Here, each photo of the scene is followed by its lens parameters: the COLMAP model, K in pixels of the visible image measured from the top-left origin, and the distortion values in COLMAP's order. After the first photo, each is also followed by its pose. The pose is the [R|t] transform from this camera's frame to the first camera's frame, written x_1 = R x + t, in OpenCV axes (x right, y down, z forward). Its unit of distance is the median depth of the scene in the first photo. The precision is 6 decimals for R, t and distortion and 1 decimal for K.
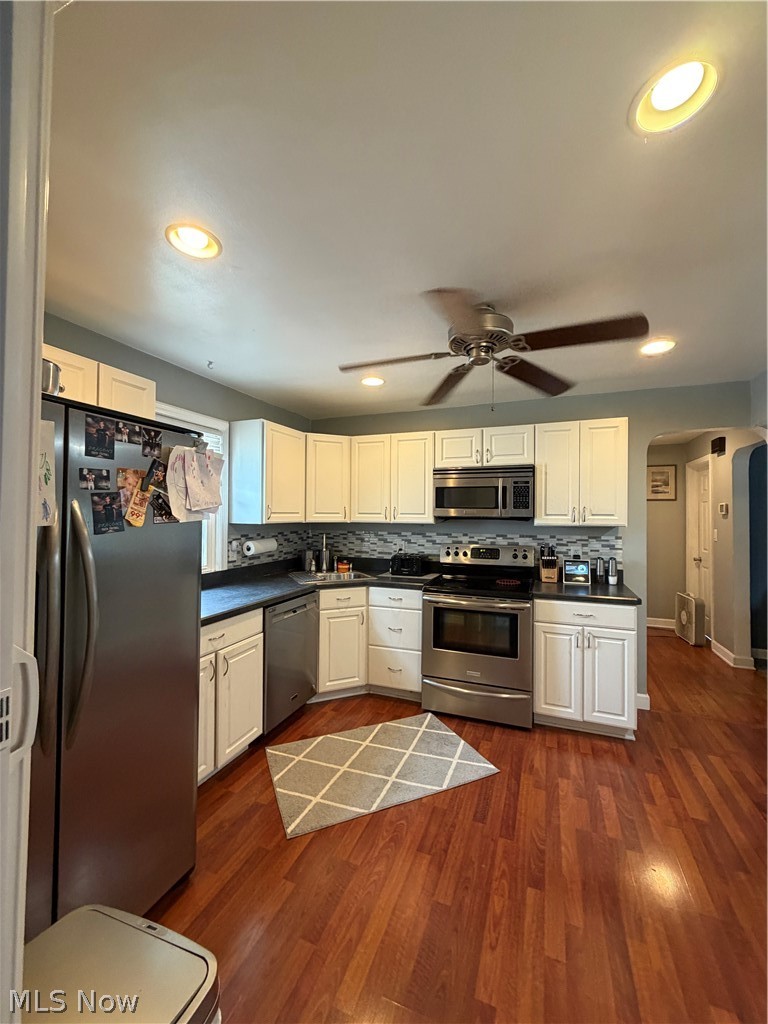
lens RADIAL K [[409.6, 0, 385.5], [0, 409.6, 511.0], [0, 0, 1]] dist [-0.000374, 0.000017]
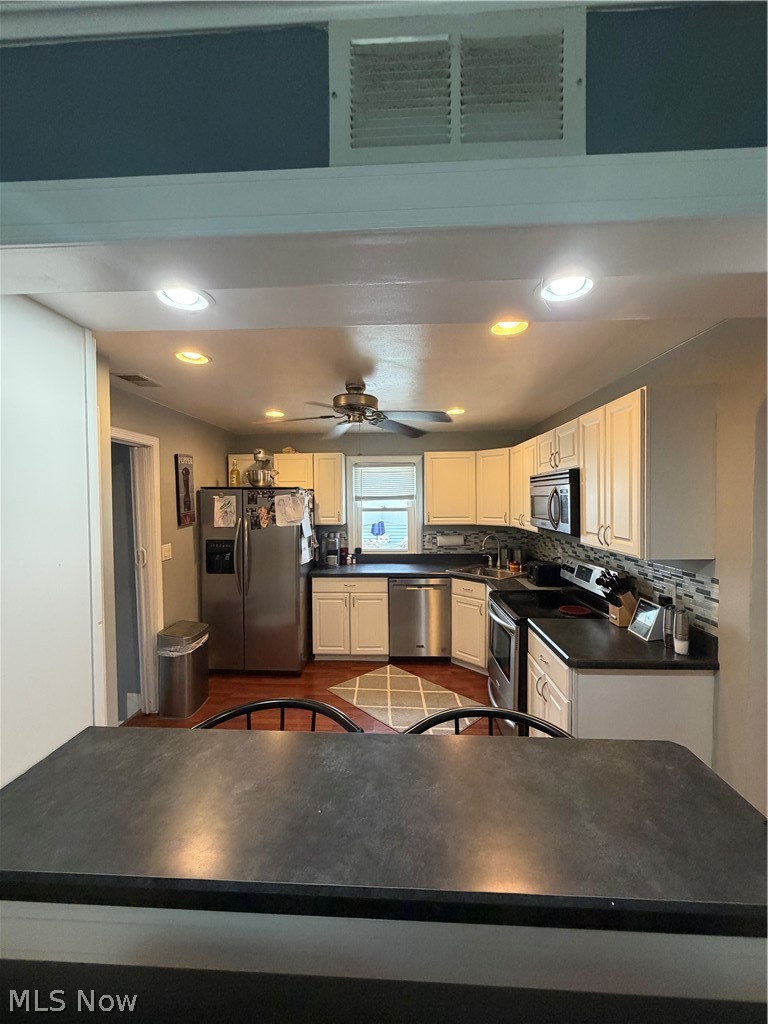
lens RADIAL K [[409.6, 0, 383.2], [0, 409.6, 510.1], [0, 0, 1]] dist [-0.000374, 0.000017]
pose [[0.311588, 0.017605, -0.950054, 1.348484], [0.018195, 0.999535, 0.024489, -0.078224], [0.950043, -0.024917, 0.311123, 0.533210]]
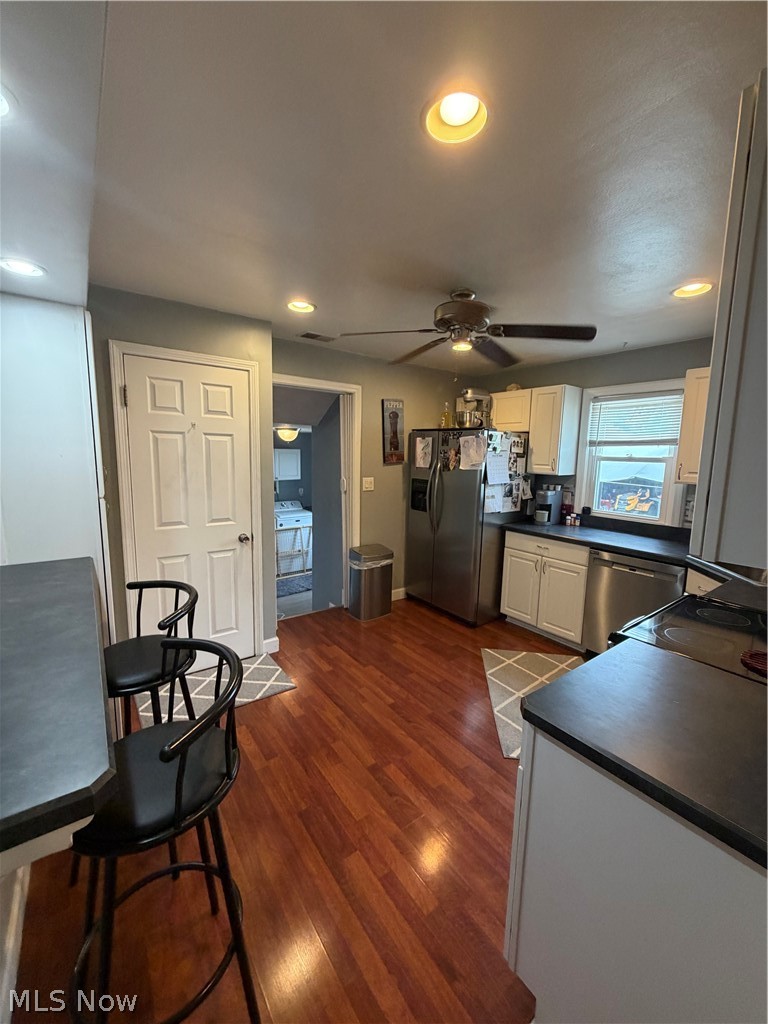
lens RADIAL K [[409.6, 0, 380.2], [0, 409.6, 510.0], [0, 0, 1]] dist [-0.000374, 0.000017]
pose [[-0.539199, 0.103653, -0.835775, 1.155386], [-0.017109, 0.990844, 0.133923, -0.031945], [0.842004, 0.086510, -0.532489, 1.224607]]
